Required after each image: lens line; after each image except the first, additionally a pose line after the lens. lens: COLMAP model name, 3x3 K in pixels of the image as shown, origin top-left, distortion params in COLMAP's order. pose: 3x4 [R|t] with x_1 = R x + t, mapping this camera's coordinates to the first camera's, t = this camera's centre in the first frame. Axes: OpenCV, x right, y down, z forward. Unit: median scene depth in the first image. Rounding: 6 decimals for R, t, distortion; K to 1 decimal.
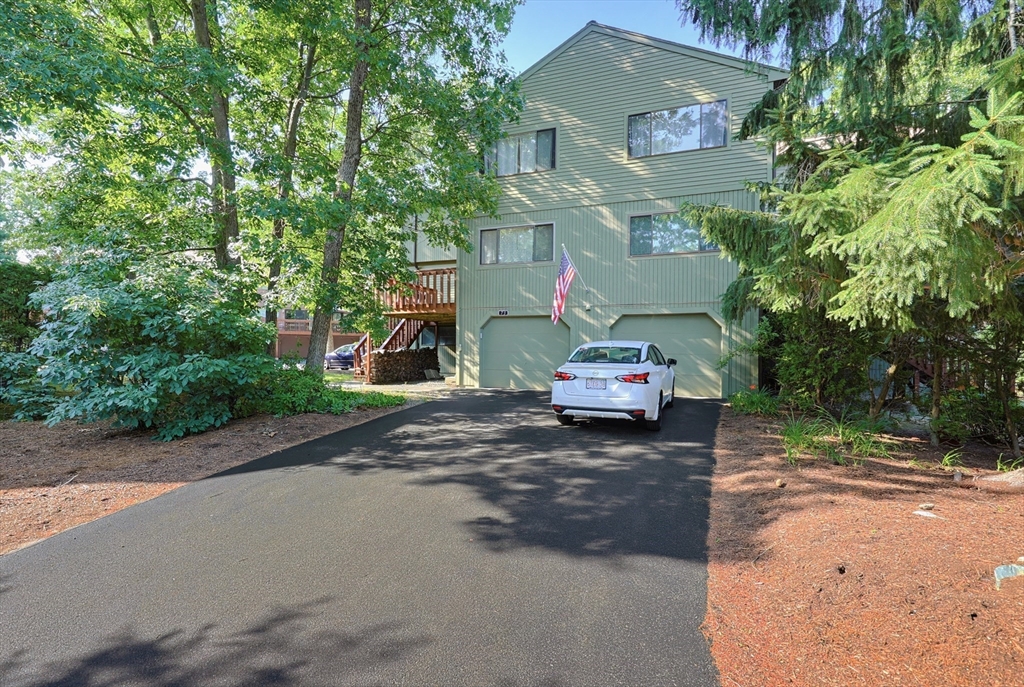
lens RADIAL K [[443.8, 0, 509.3], [0, 443.8, 344.2], [0, 0, 1]] dist [-0.000300, 0.001584]
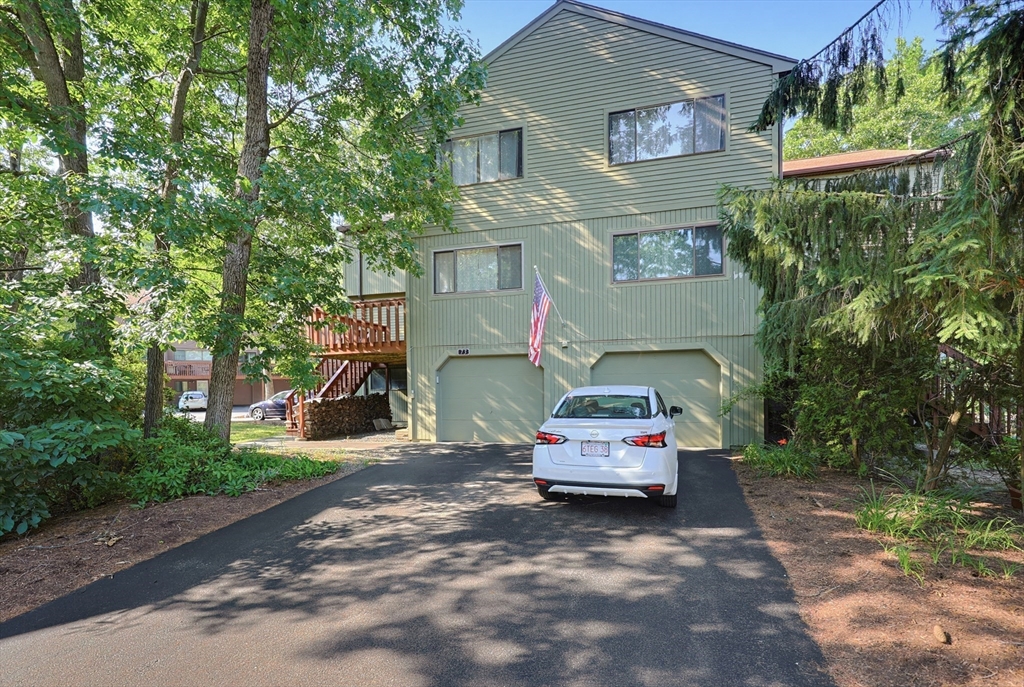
lens RADIAL K [[443.8, 0, 501.6], [0, 443.8, 400.6], [0, 0, 1]] dist [-0.000300, 0.001584]
pose [[0.997359, -0.019723, 0.069894, -0.001604], [0.017080, 0.999124, 0.038212, -0.012298], [-0.070587, -0.036917, 0.996822, 0.197107]]
